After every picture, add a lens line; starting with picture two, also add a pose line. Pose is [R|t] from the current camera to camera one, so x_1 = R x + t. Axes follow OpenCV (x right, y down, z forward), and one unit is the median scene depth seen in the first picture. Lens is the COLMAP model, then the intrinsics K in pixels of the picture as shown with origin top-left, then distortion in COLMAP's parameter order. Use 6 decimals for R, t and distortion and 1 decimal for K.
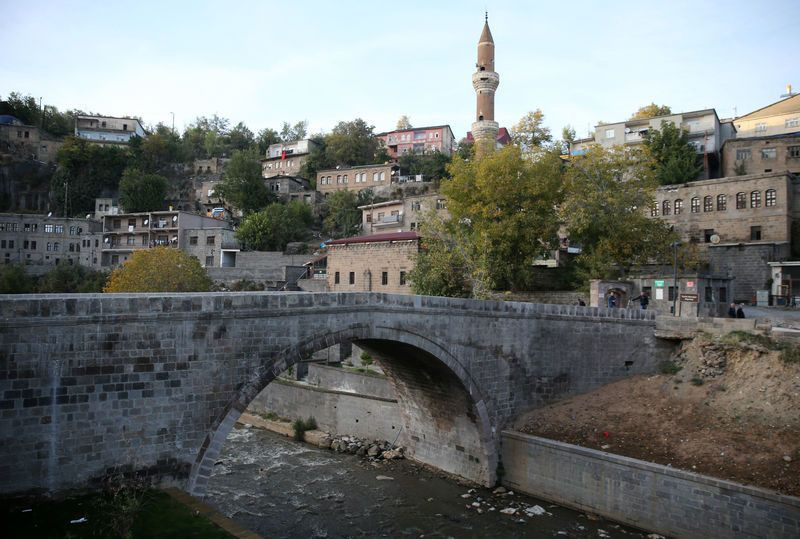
lens RADIAL K [[535.3, 0, 400.0], [0, 535.3, 269.5], [0, 0, 1]] dist [-0.090305, 0.073472]
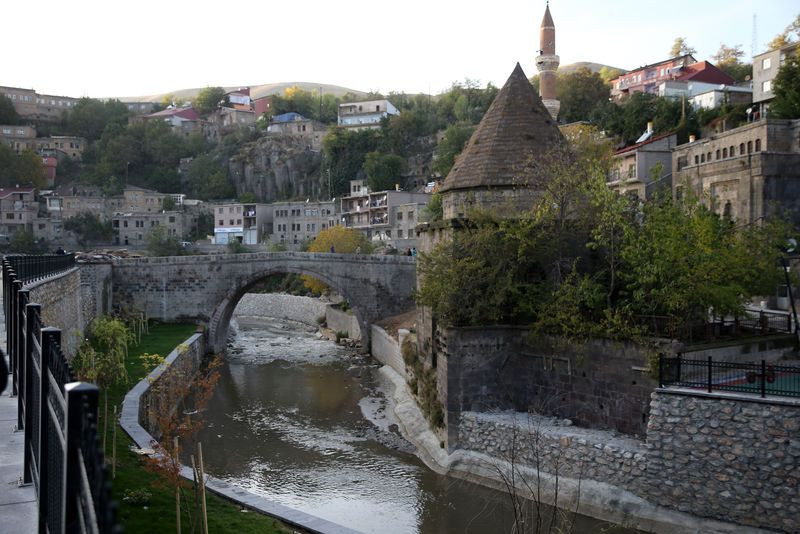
lens RADIAL K [[712.6, 0, 400.0], [0, 712.6, 267.0], [0, 0, 1]] dist [-0.041655, 0.100303]
pose [[0.832688, -0.025324, -0.553164, 0.419706], [0.049608, 0.998348, 0.028971, 0.009279], [0.551517, -0.051565, 0.832569, -0.255630]]
